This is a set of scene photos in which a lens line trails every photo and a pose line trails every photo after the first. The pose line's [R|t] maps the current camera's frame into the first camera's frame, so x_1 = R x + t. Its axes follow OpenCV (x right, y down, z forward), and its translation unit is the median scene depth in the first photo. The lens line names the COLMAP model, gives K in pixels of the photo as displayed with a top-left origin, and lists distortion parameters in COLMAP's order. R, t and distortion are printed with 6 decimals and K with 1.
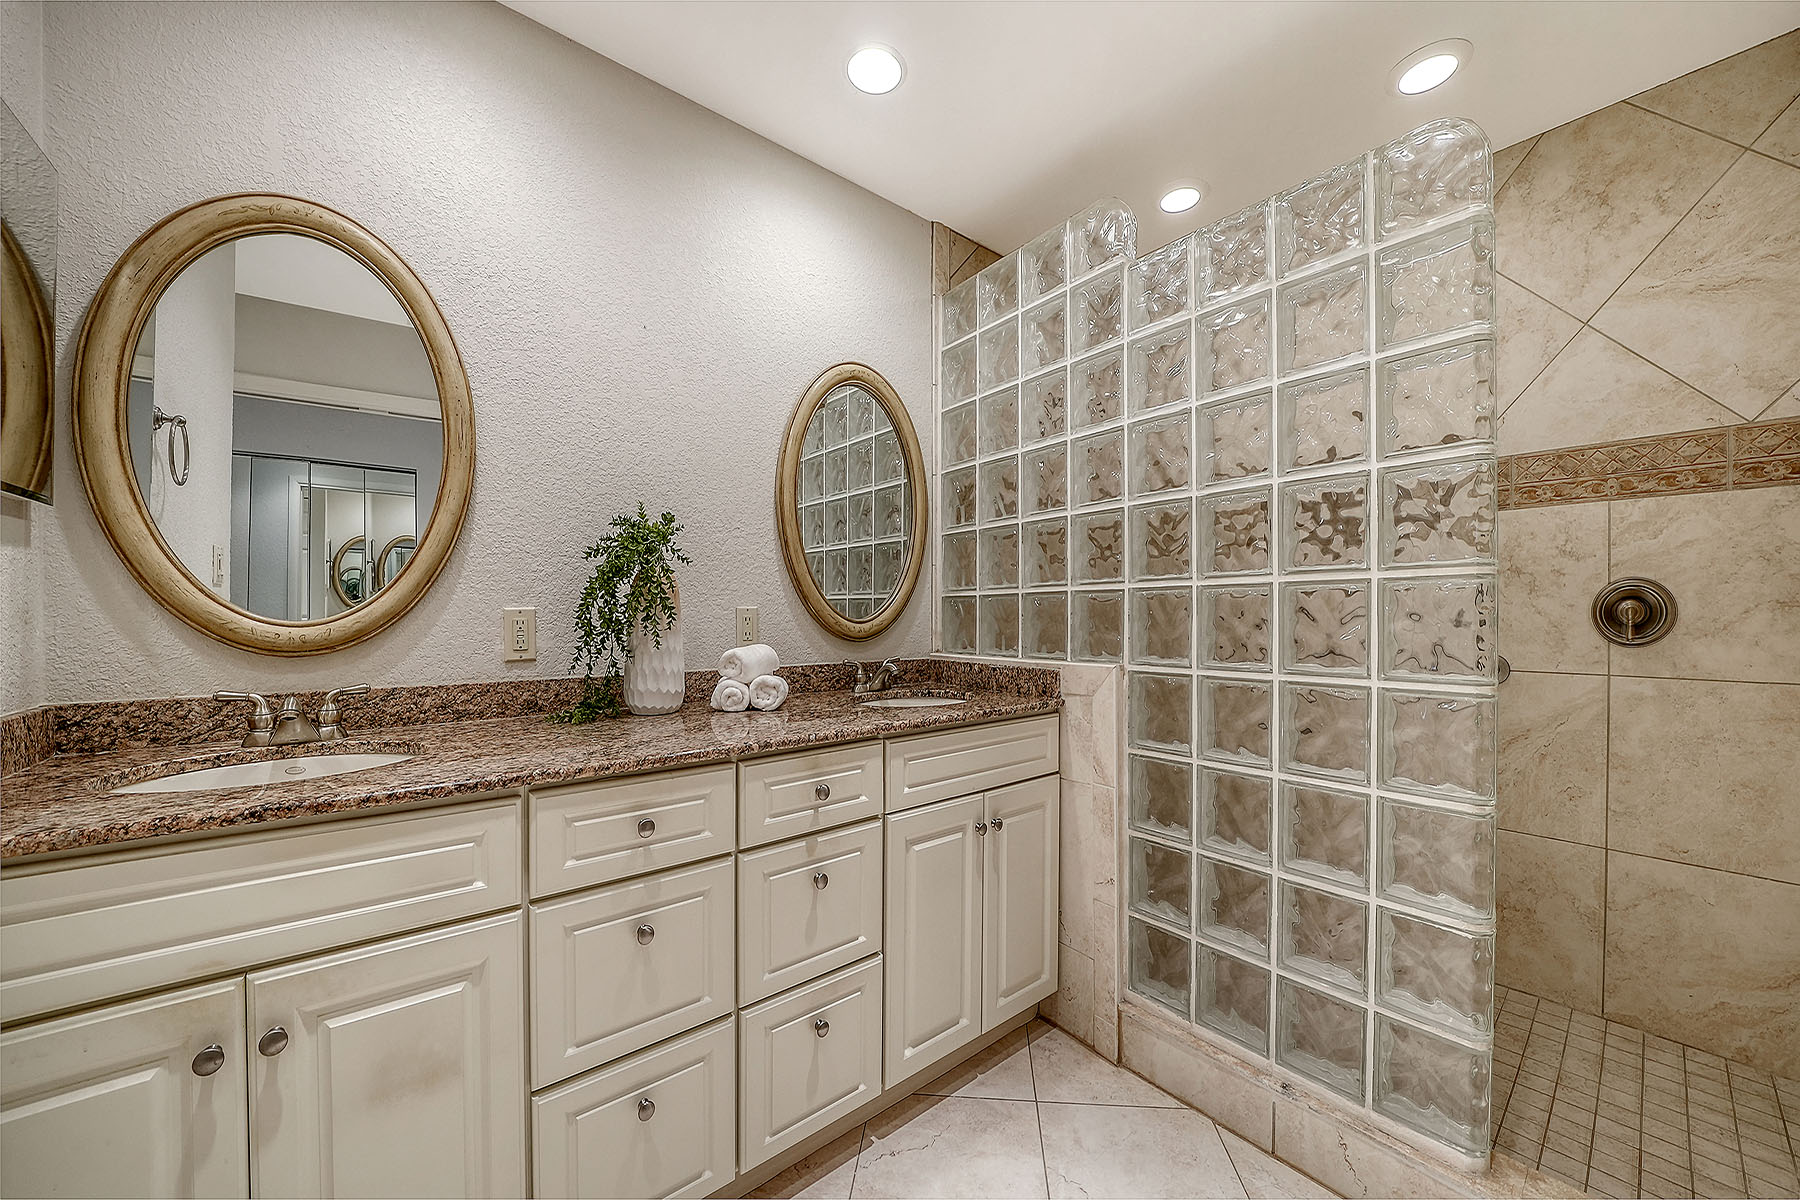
lens RADIAL K [[639.1, 0, 905.1], [0, 639.1, 625.1], [0, 0, 1]] dist [-0.014318, 0.000098]
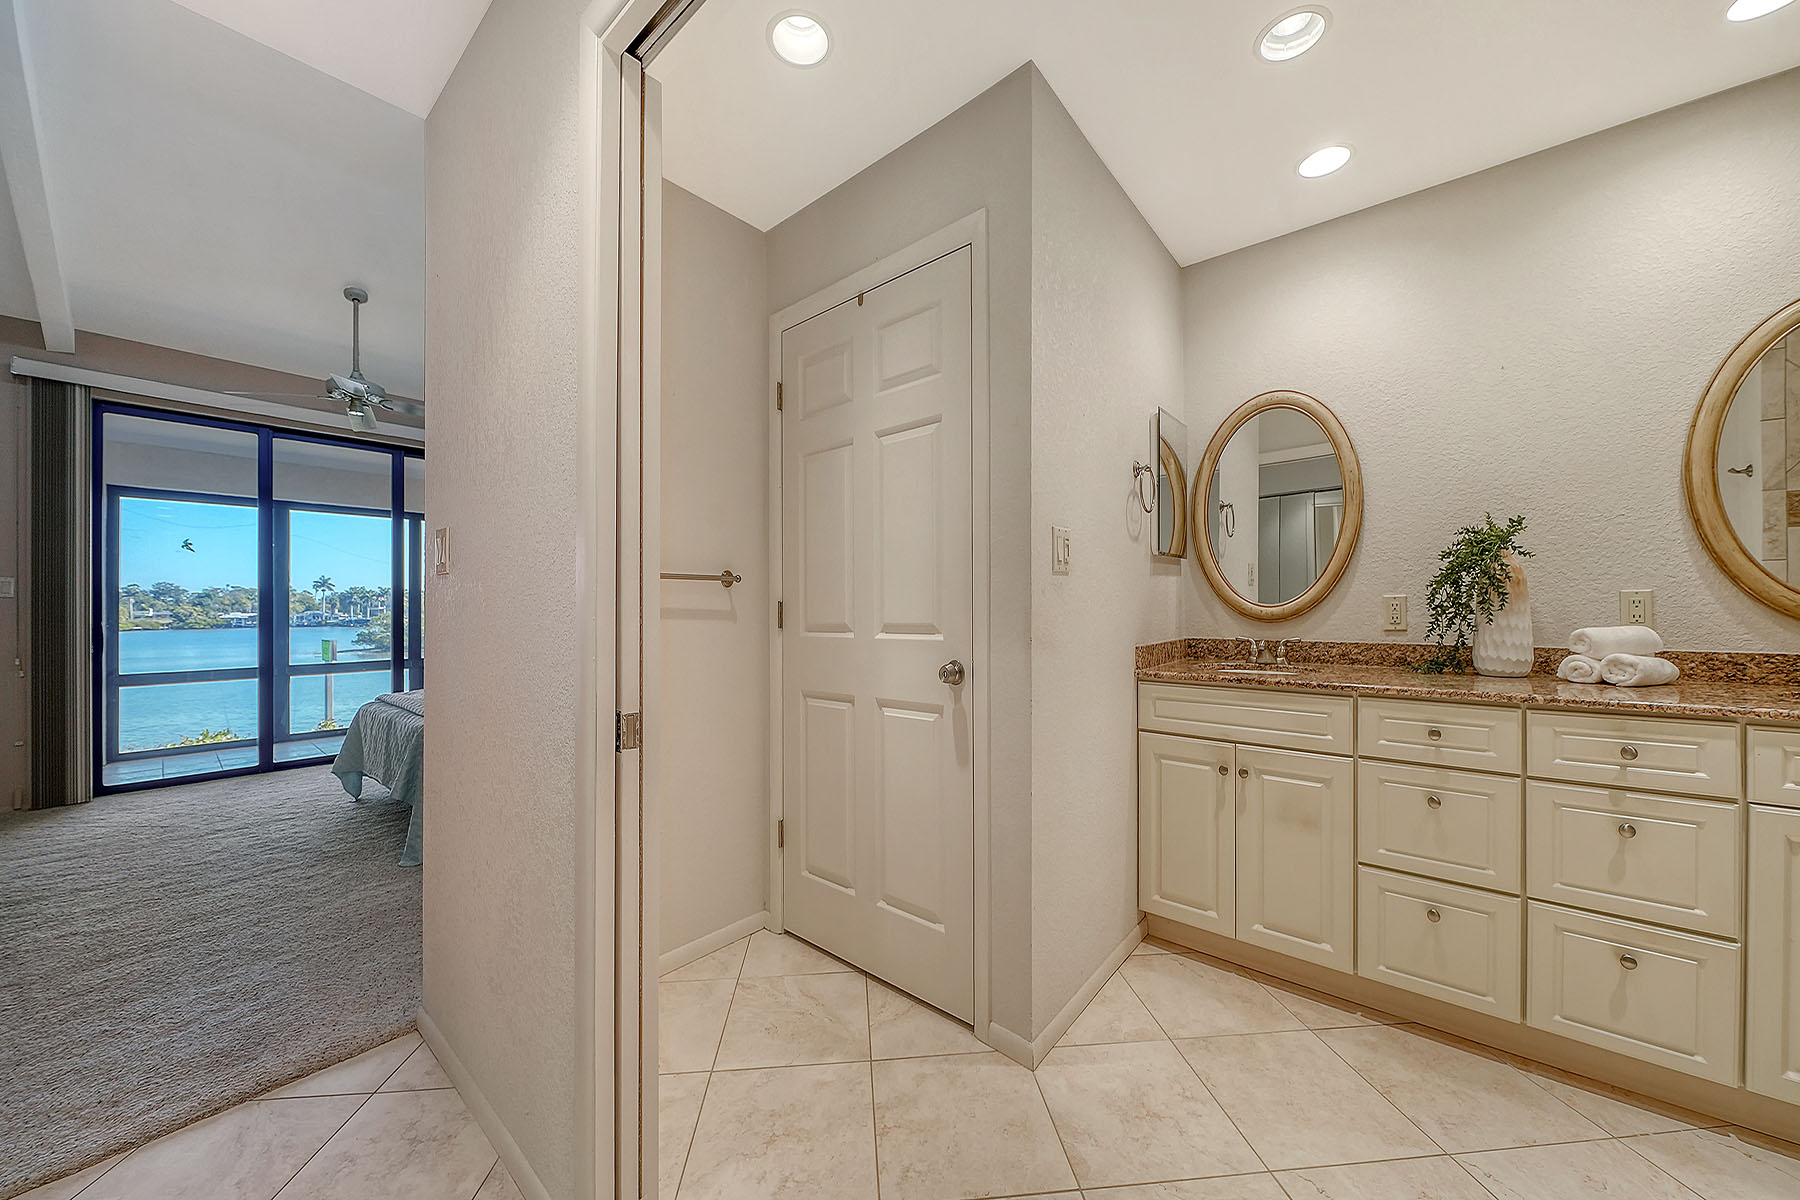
lens RADIAL K [[626.0, 0, 900.0], [0, 626.0, 600.0], [0, 0, 1]] dist [-0.011702, 0.000180]
pose [[0.193834, -0.008232, -0.981000, 0.652440], [-0.006687, 0.999930, -0.009712, 0.006457], [0.981011, 0.008442, 0.193766, -0.464239]]
